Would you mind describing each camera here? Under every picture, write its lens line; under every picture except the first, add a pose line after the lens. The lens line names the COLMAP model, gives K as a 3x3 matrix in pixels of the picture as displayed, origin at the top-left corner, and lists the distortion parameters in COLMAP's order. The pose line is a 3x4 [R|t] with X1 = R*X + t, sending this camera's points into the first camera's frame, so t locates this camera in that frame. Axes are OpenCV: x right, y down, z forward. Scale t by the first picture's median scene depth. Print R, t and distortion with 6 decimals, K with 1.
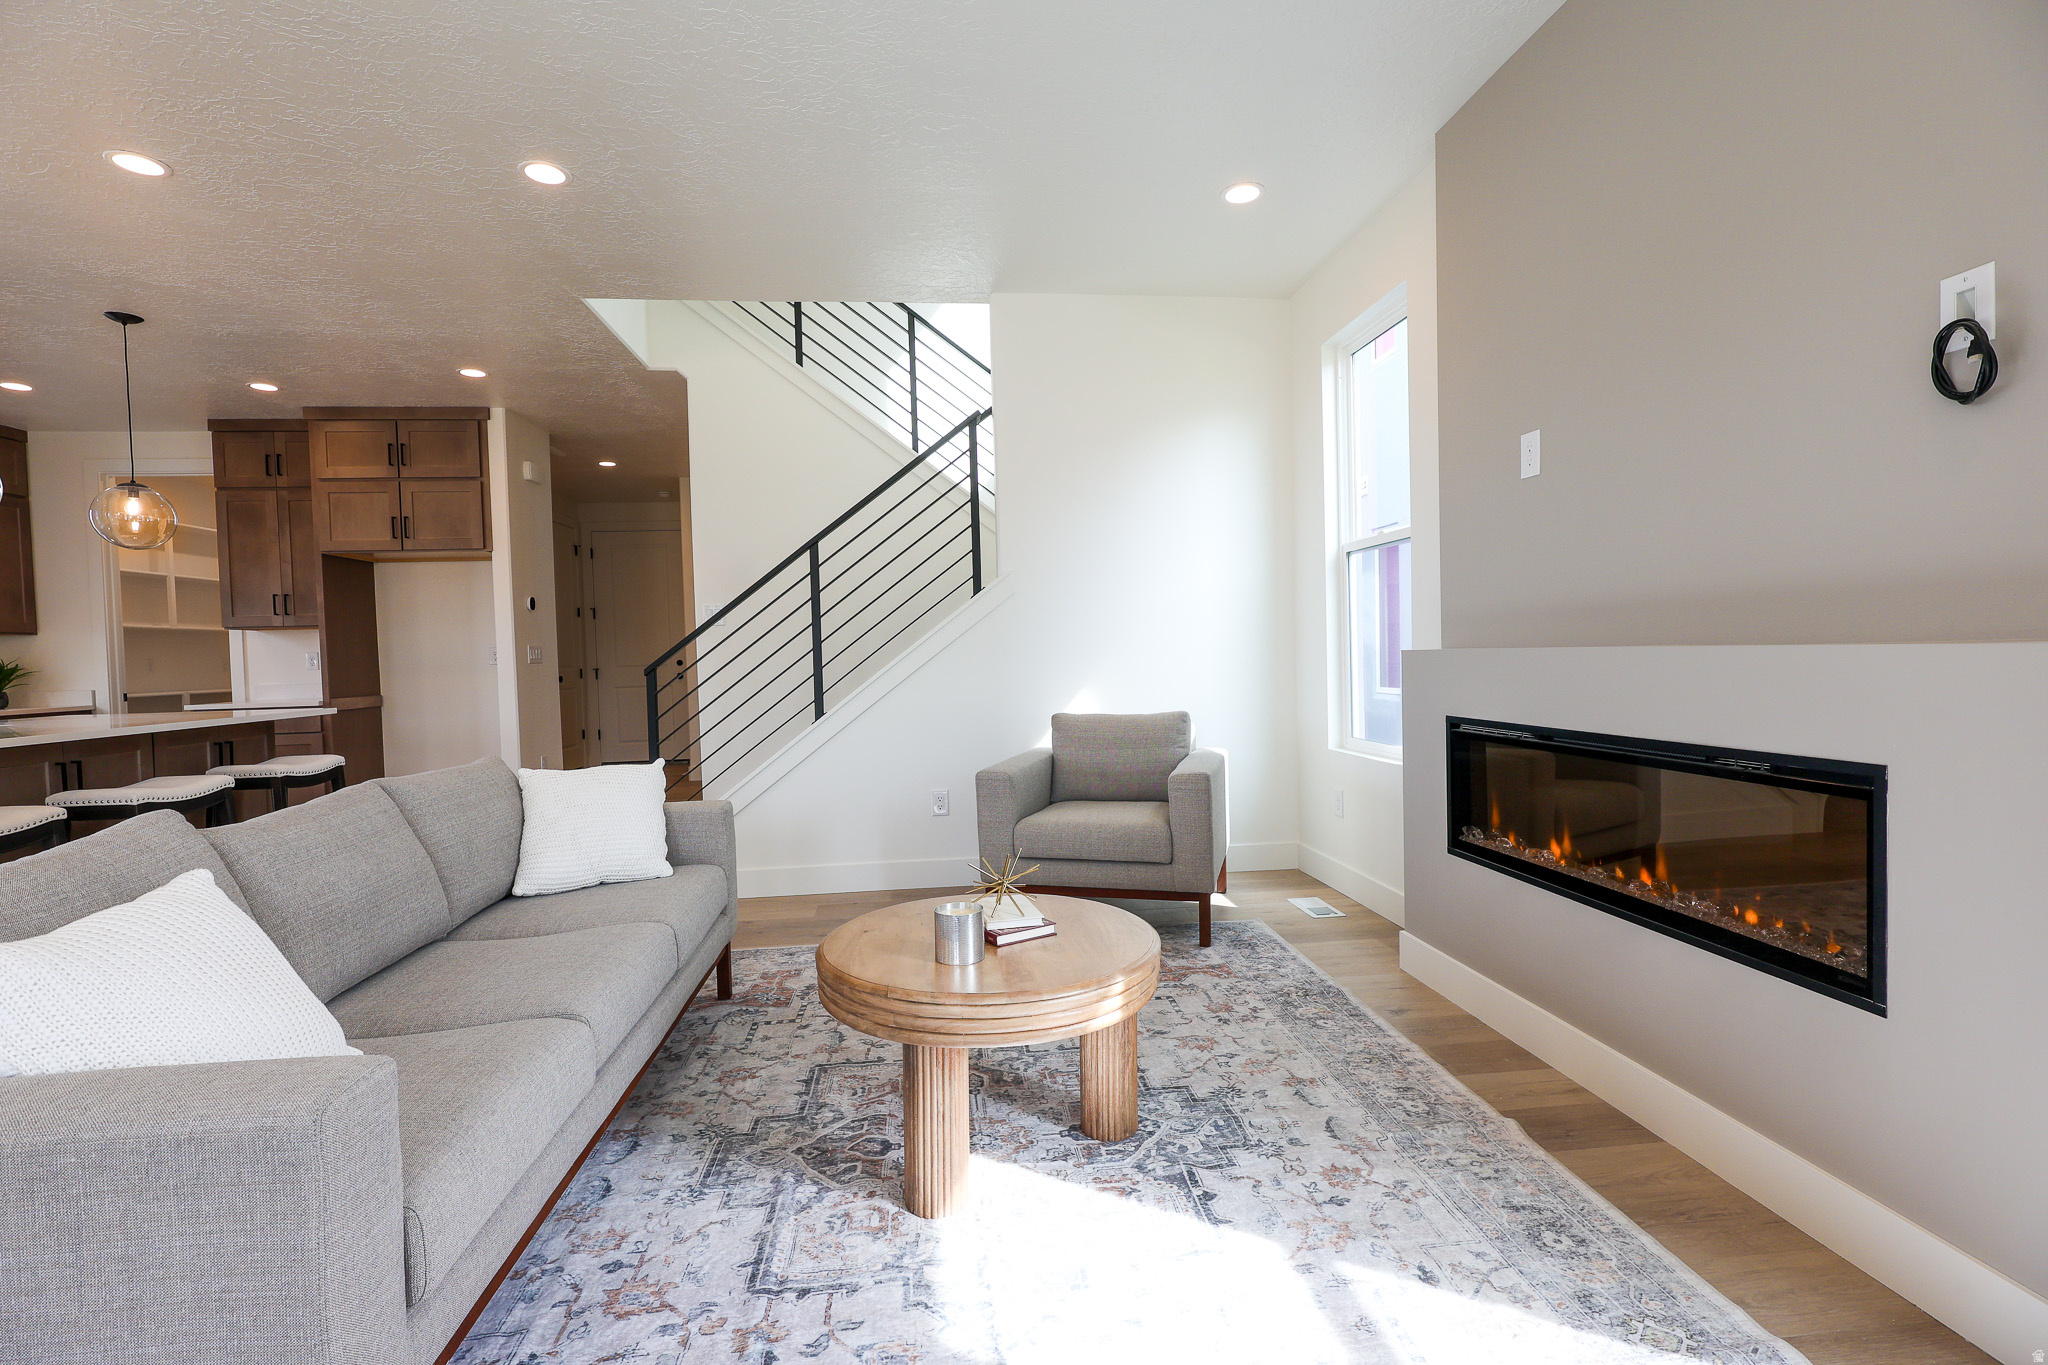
lens RADIAL K [[940.3, 0, 1027.1], [0, 940.3, 685.4], [0, 0, 1]] dist [-0.002975, 0.000502]
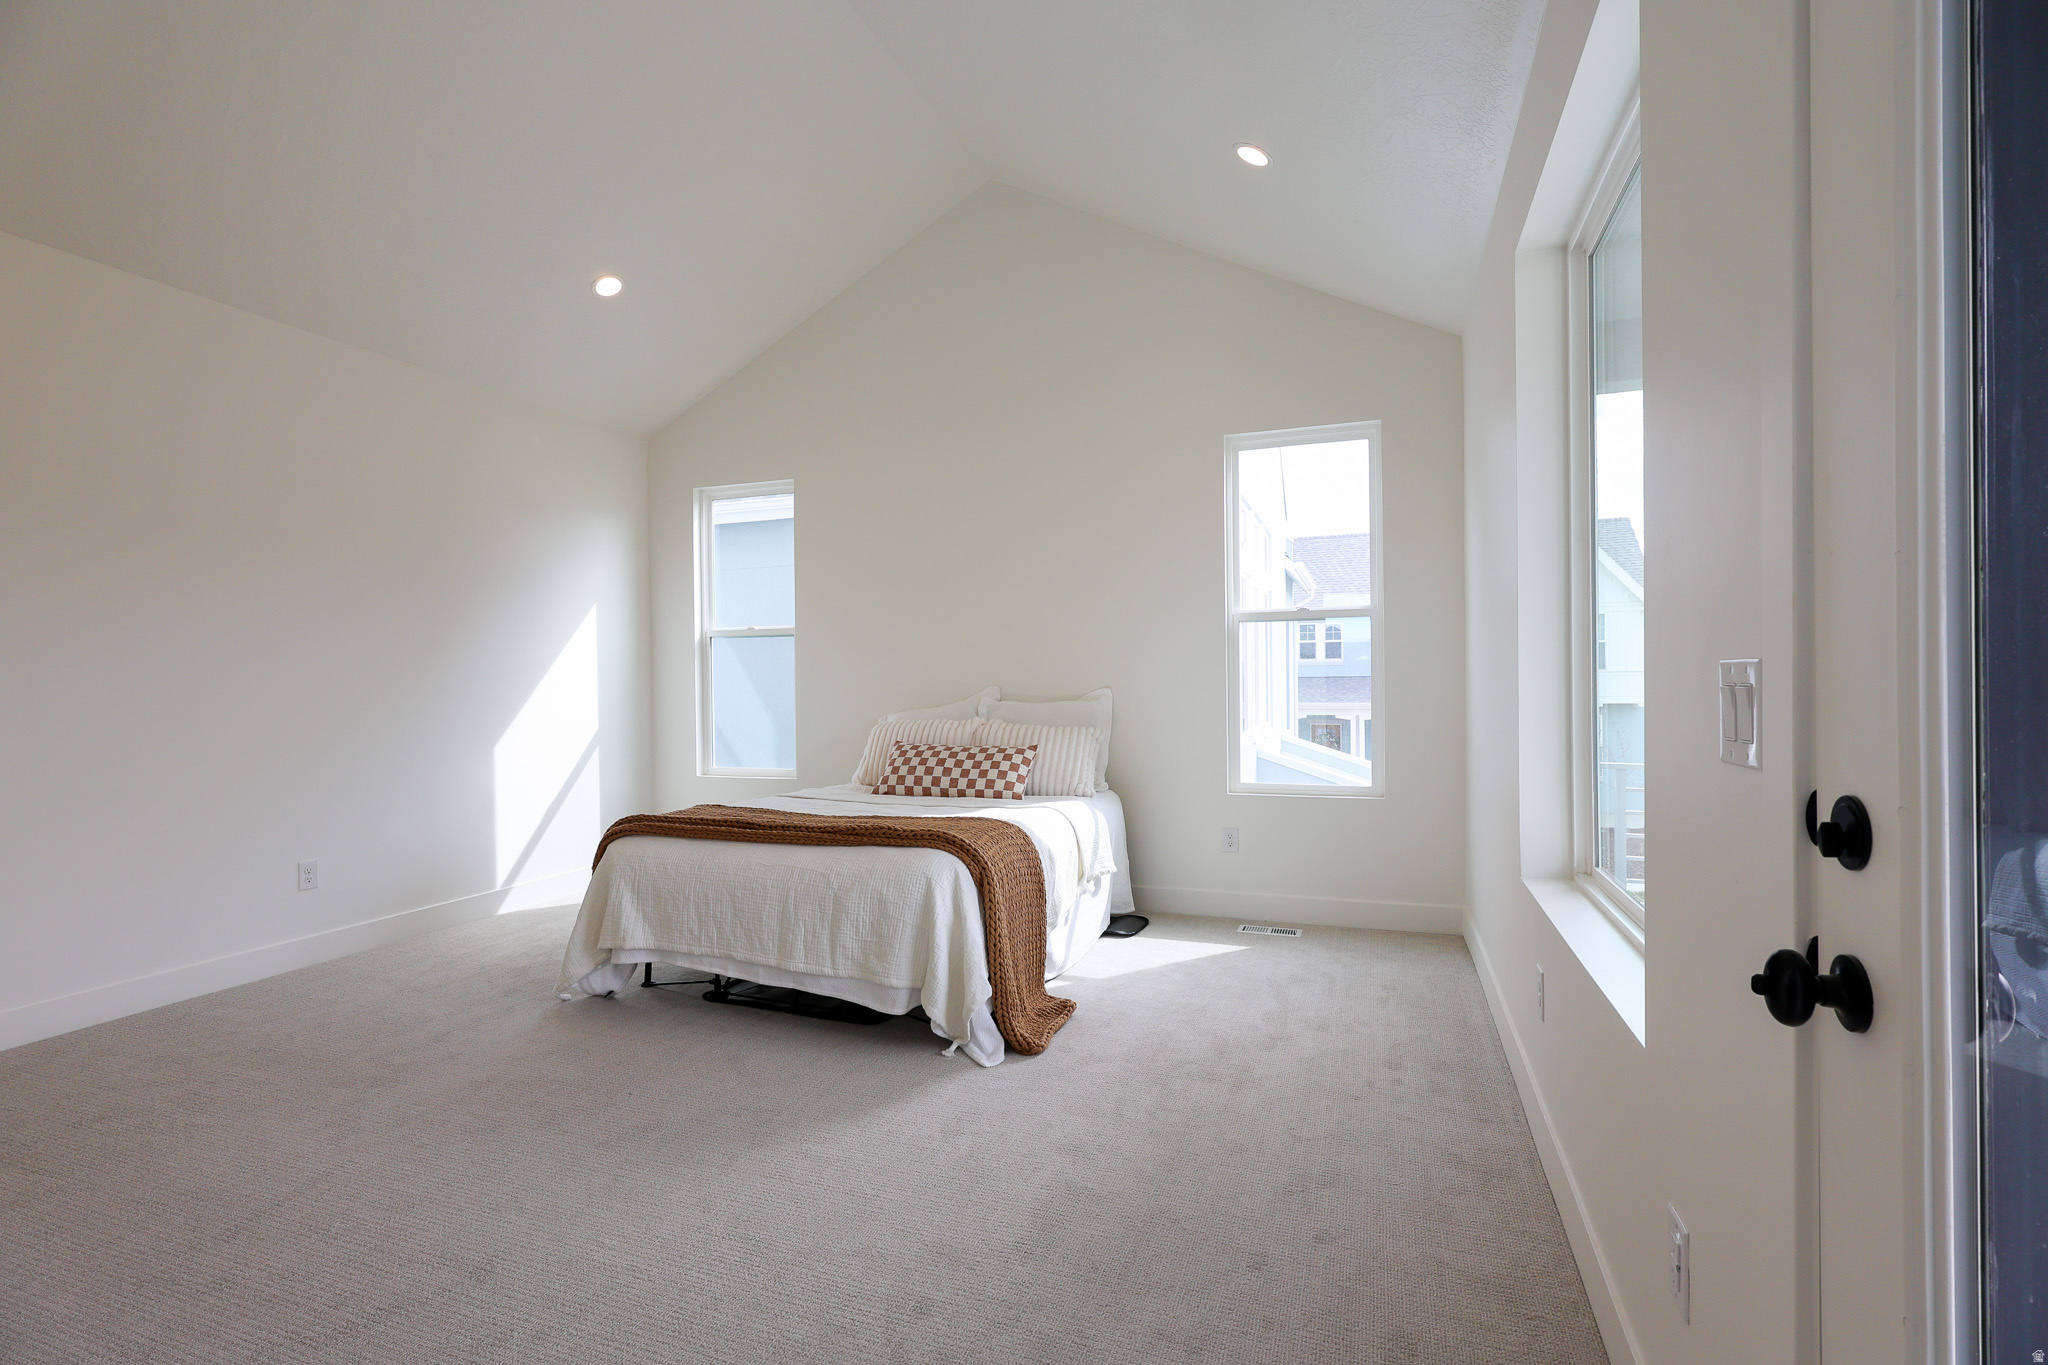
lens RADIAL K [[961.1, 0, 1024.0], [0, 961.1, 682.5], [0, 0, 1]] dist [0.095435, 0.000082]
pose [[0.450590, 0.023666, 0.892418, -0.911123], [0.026363, 0.998860, -0.039800, -0.002256], [-0.892342, 0.041460, 0.449452, -0.100489]]
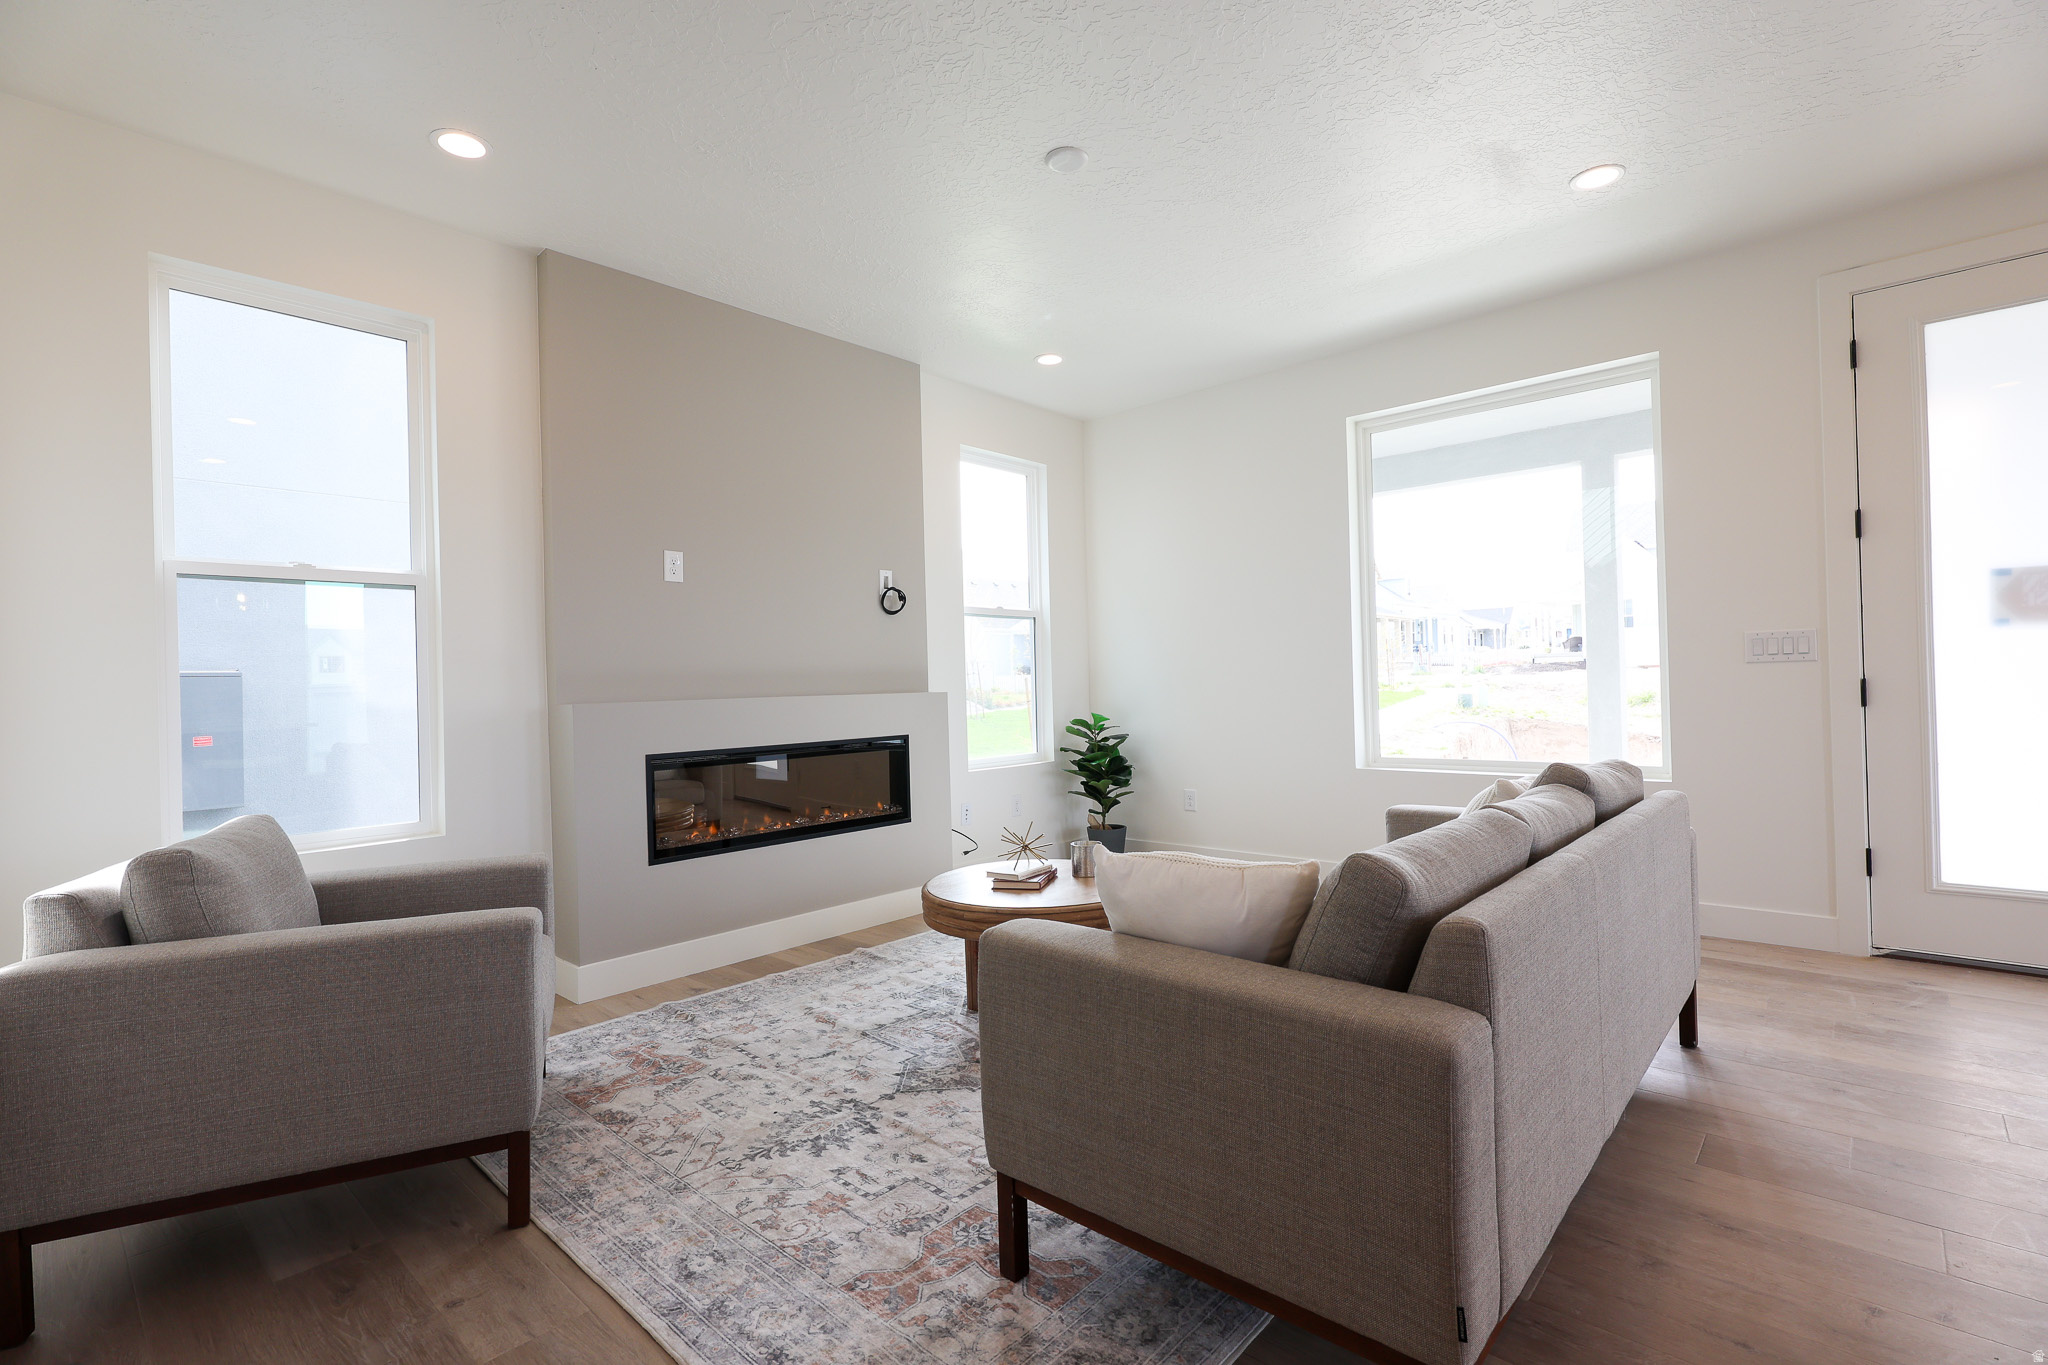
lens RADIAL K [[945.1, 0, 1022.7], [0, 945.1, 679.5], [0, 0, 1]] dist [0.002620, 0.000565]
pose [[-0.662297, 0.048134, 0.747694, -0.690078], [0.070214, 0.997530, -0.002023, -0.024503], [-0.745945, 0.051159, -0.664040, 1.213827]]
